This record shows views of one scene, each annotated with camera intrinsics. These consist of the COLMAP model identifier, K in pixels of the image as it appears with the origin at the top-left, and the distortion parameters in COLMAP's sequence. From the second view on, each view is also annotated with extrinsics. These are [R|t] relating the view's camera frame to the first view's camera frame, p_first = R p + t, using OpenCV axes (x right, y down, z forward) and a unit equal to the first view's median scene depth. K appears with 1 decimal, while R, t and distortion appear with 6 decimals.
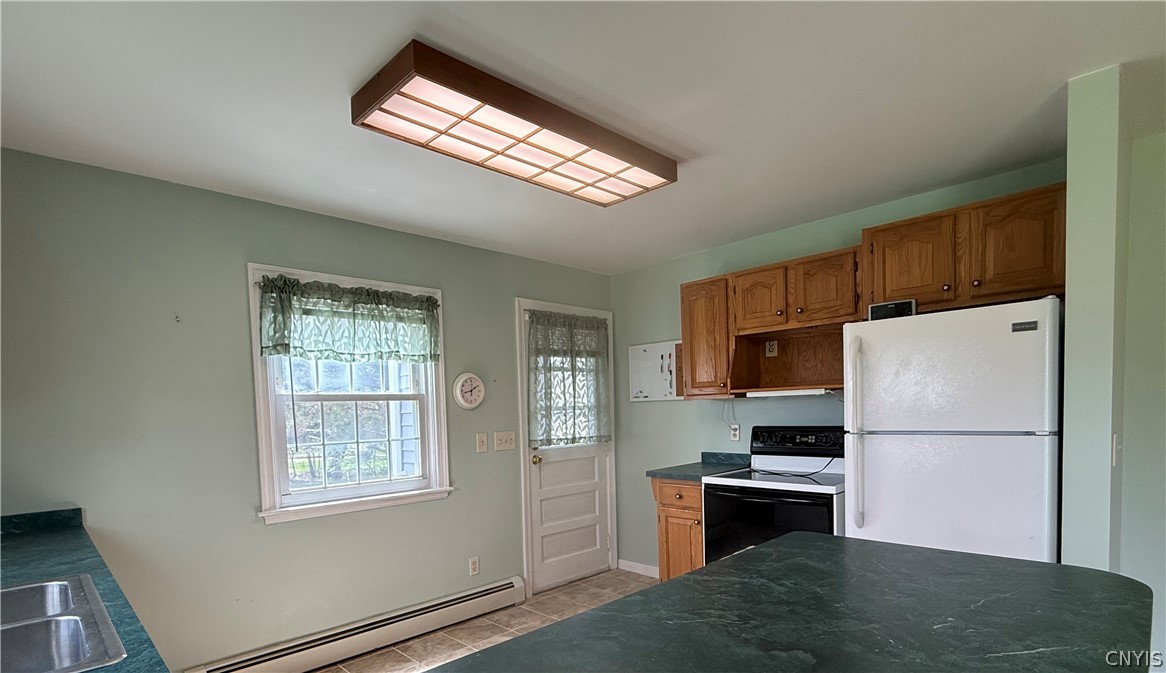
lens RADIAL K [[572.9, 0, 582.7], [0, 572.9, 437.9], [0, 0, 1]] dist [-0.000260, -0.000015]
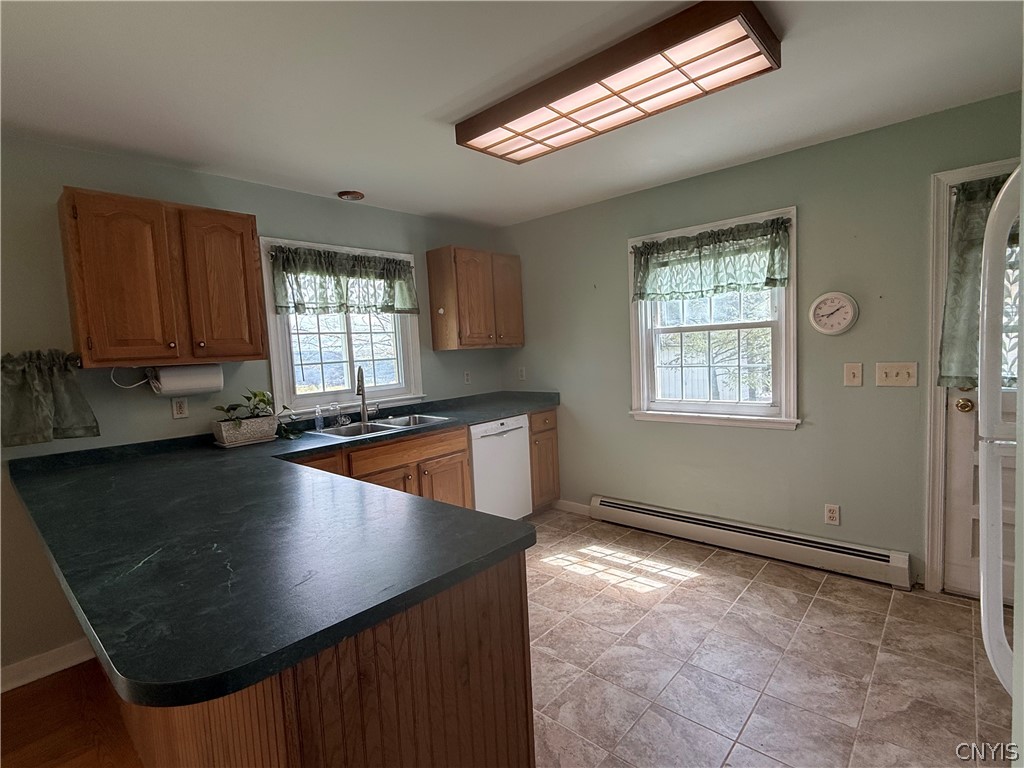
lens RADIAL K [[501.7, 0, 512.0], [0, 501.7, 384.0], [0, 0, 1]] dist [0.001353, 0.000749]
pose [[0.063501, 0.097046, -0.993252, 0.574232], [-0.005430, 0.995280, 0.096897, -0.050961], [0.997967, -0.000759, 0.063728, 0.512109]]
